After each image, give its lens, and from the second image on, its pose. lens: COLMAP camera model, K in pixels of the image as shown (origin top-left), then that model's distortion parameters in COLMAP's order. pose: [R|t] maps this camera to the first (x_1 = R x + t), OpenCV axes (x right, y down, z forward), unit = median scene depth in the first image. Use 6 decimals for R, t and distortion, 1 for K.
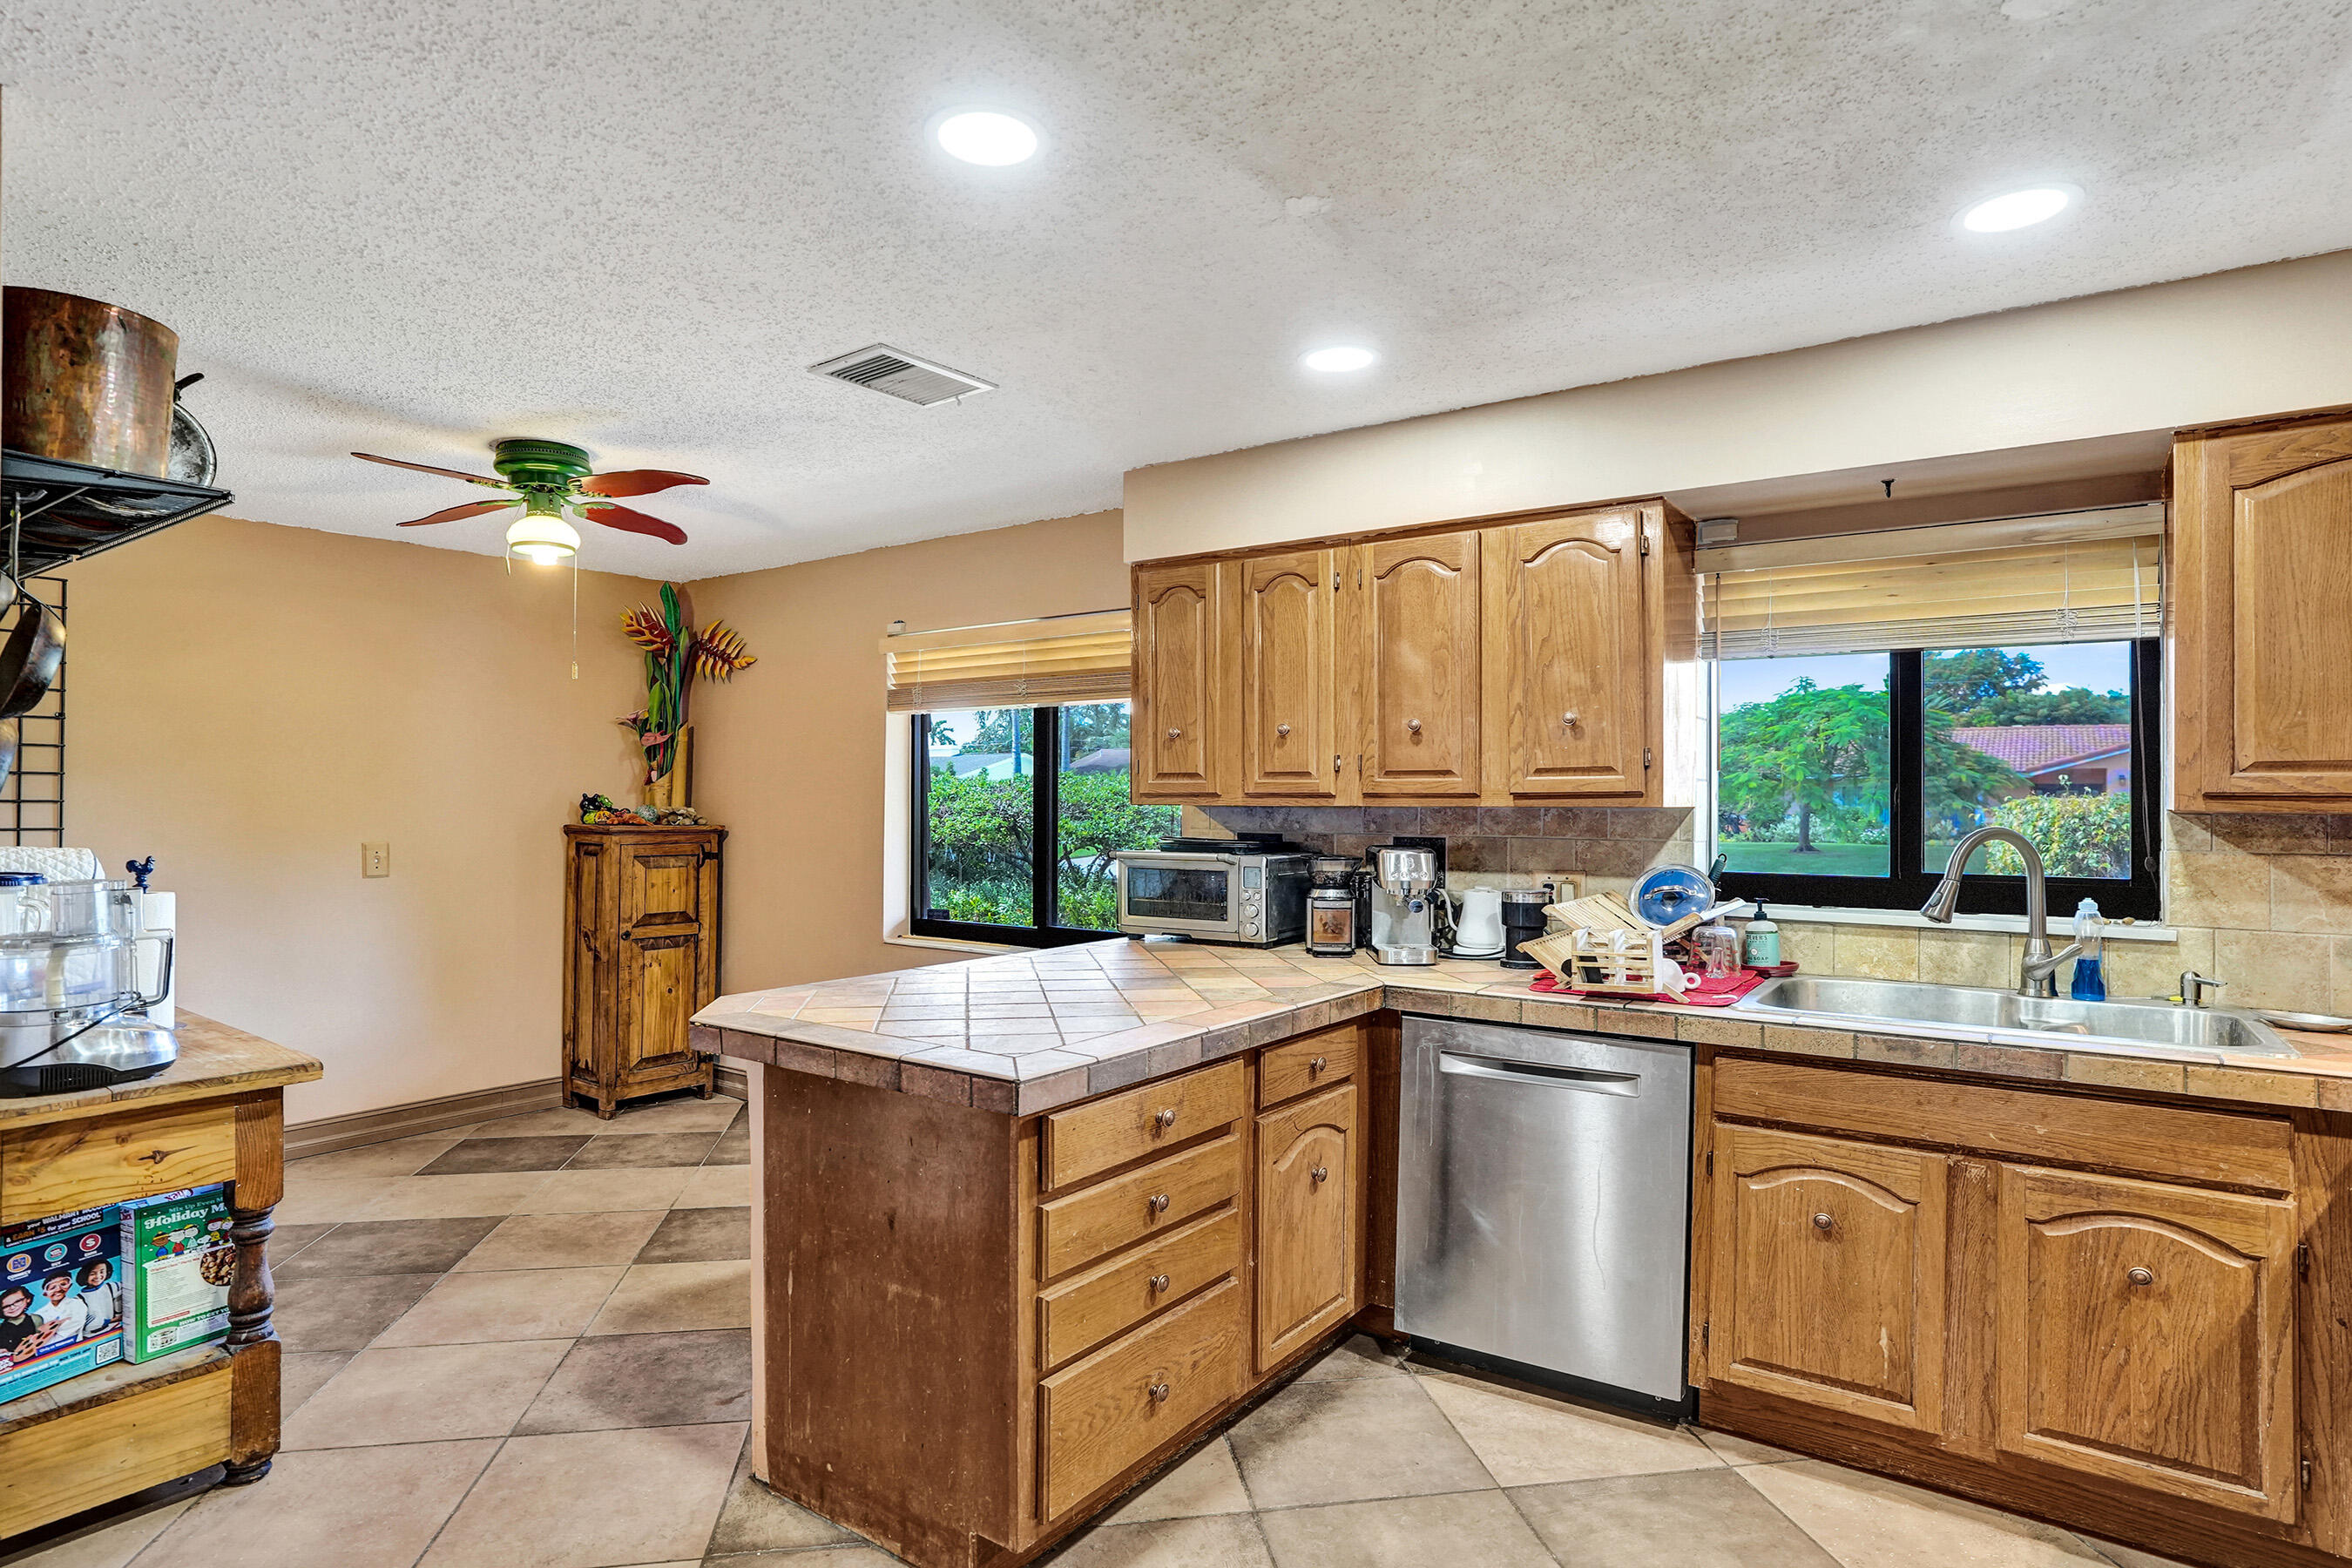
lens RADIAL K [[1228.8, 0, 1156.4], [0, 1228.8, 796.5], [0, 0, 1]] dist [-0.041564, 0.019274]
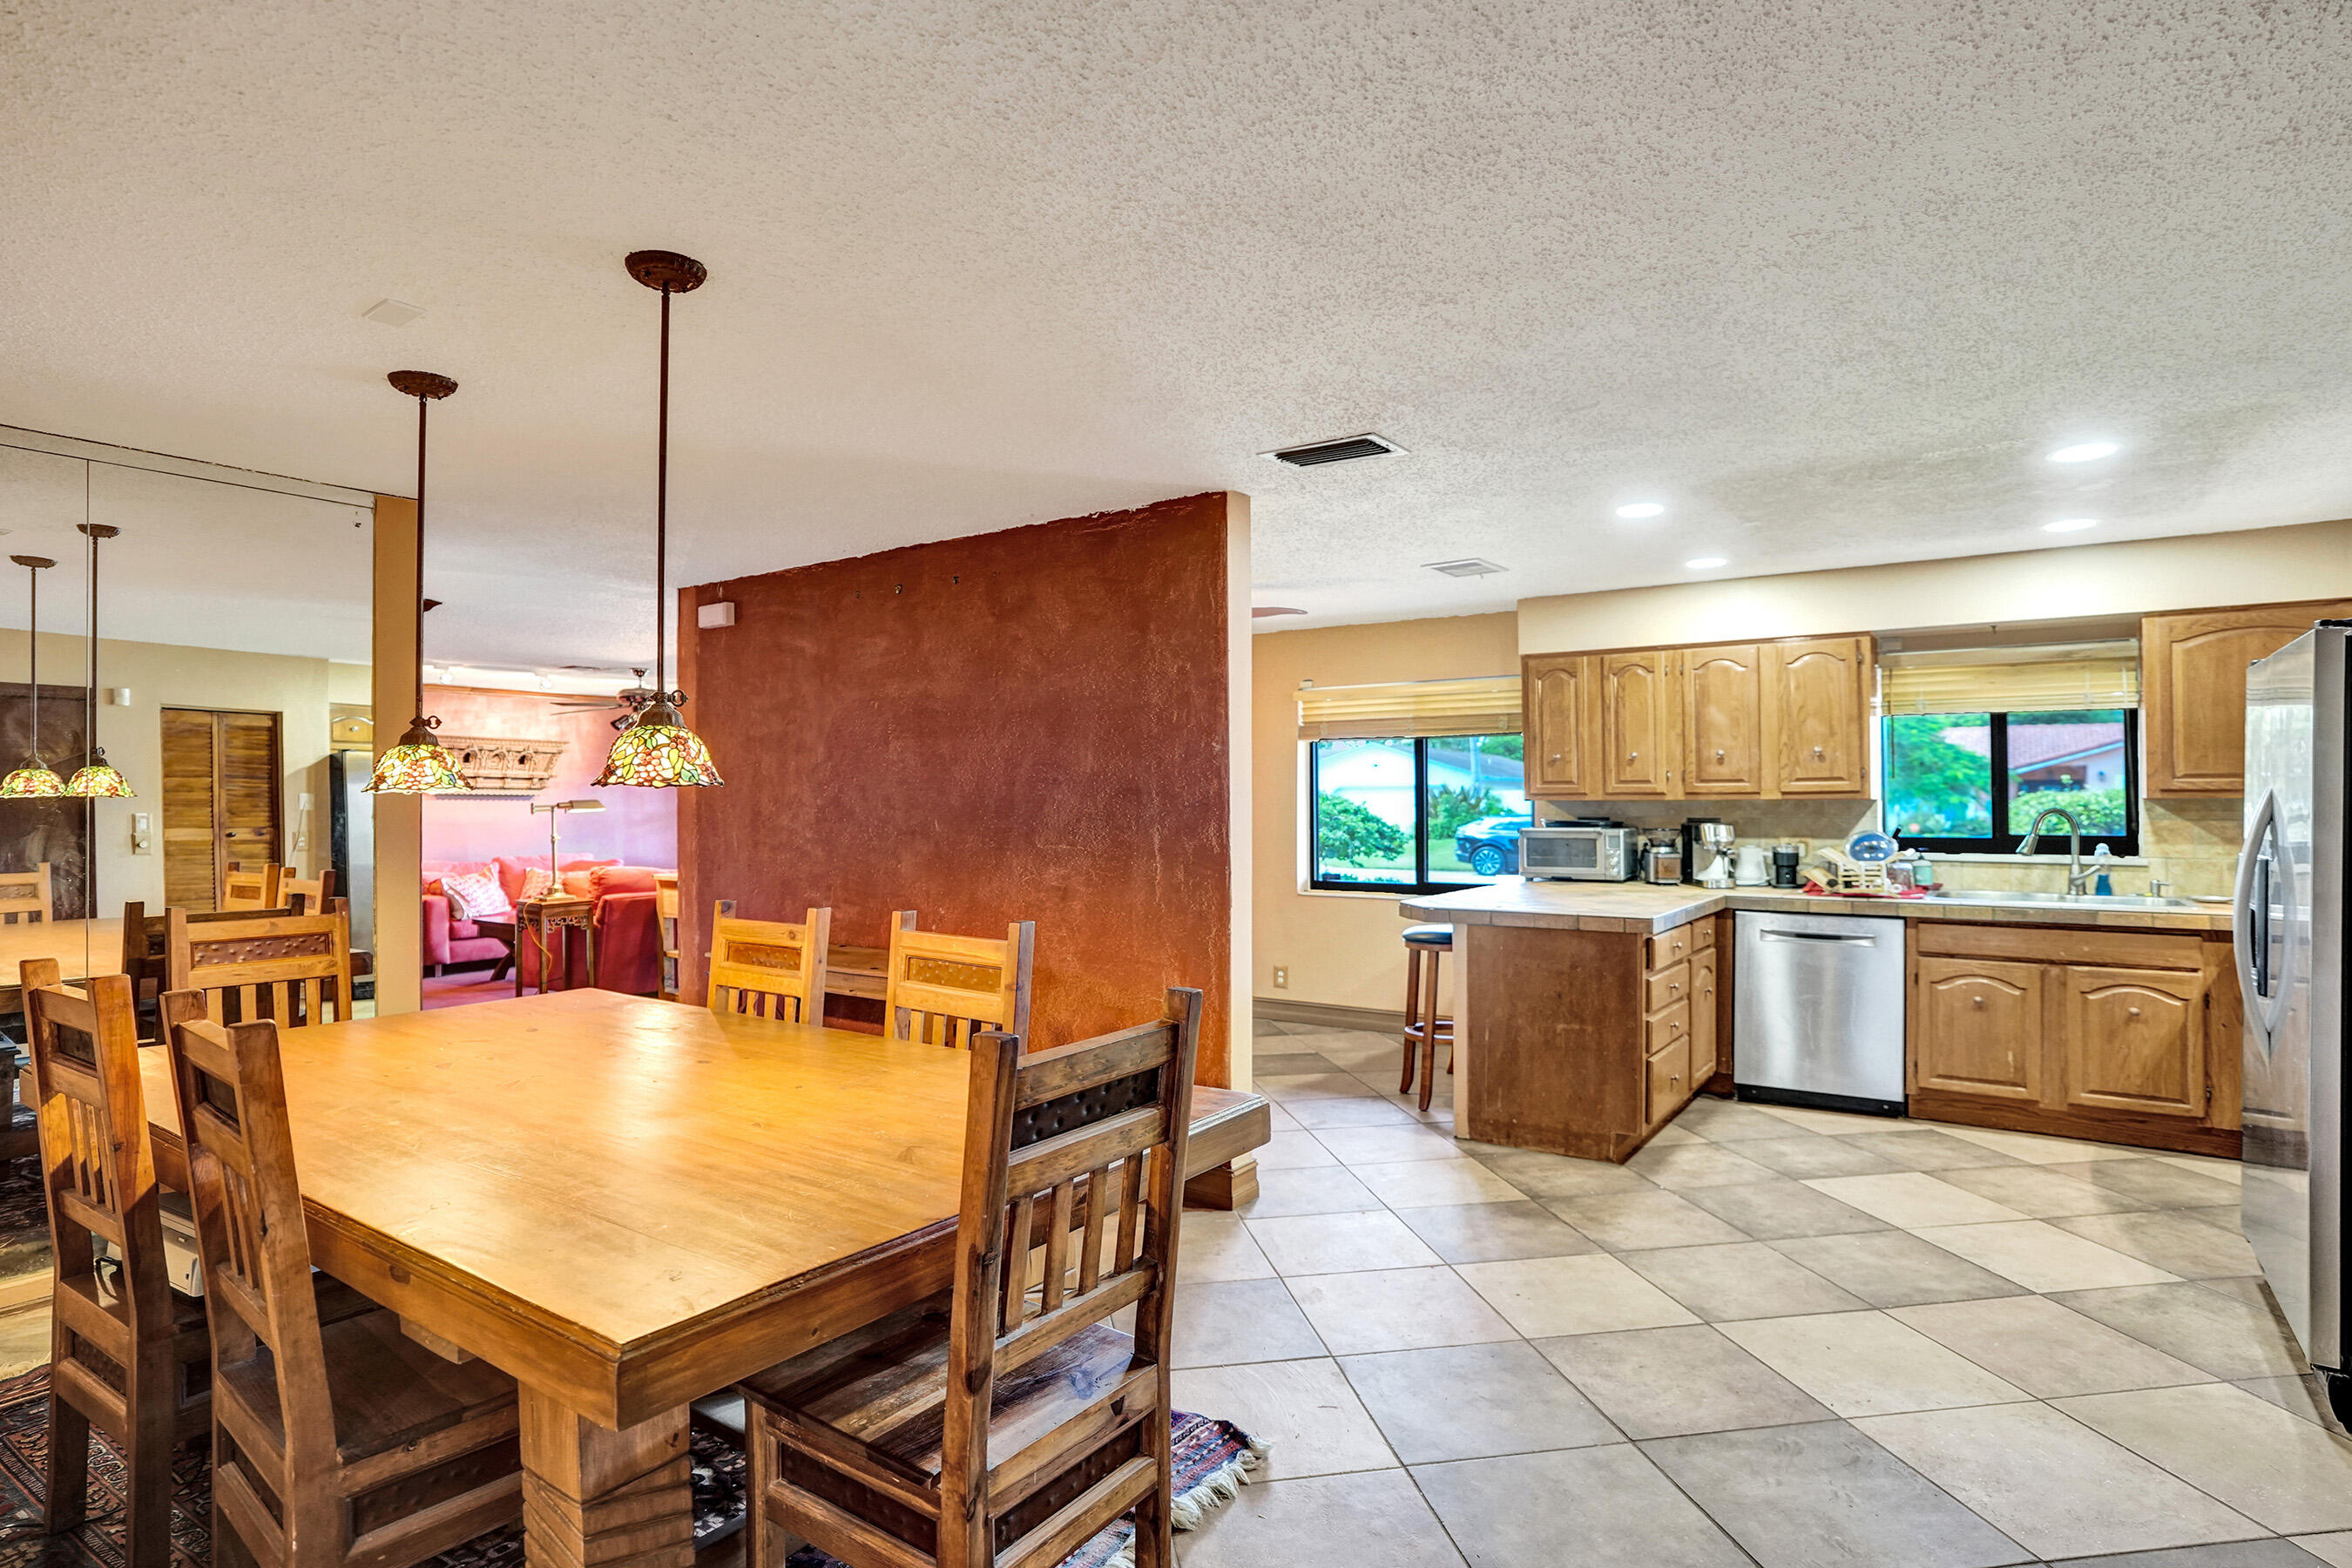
lens RADIAL K [[1228.8, 0, 1146.2], [0, 1228.8, 782.8], [0, 0, 1]] dist [-0.041564, 0.019274]
pose [[0.999935, -0.006566, 0.009347, -0.785175], [0.006675, 0.999910, -0.011661, -0.001263], [-0.009269, 0.011722, 0.999888, -0.928422]]
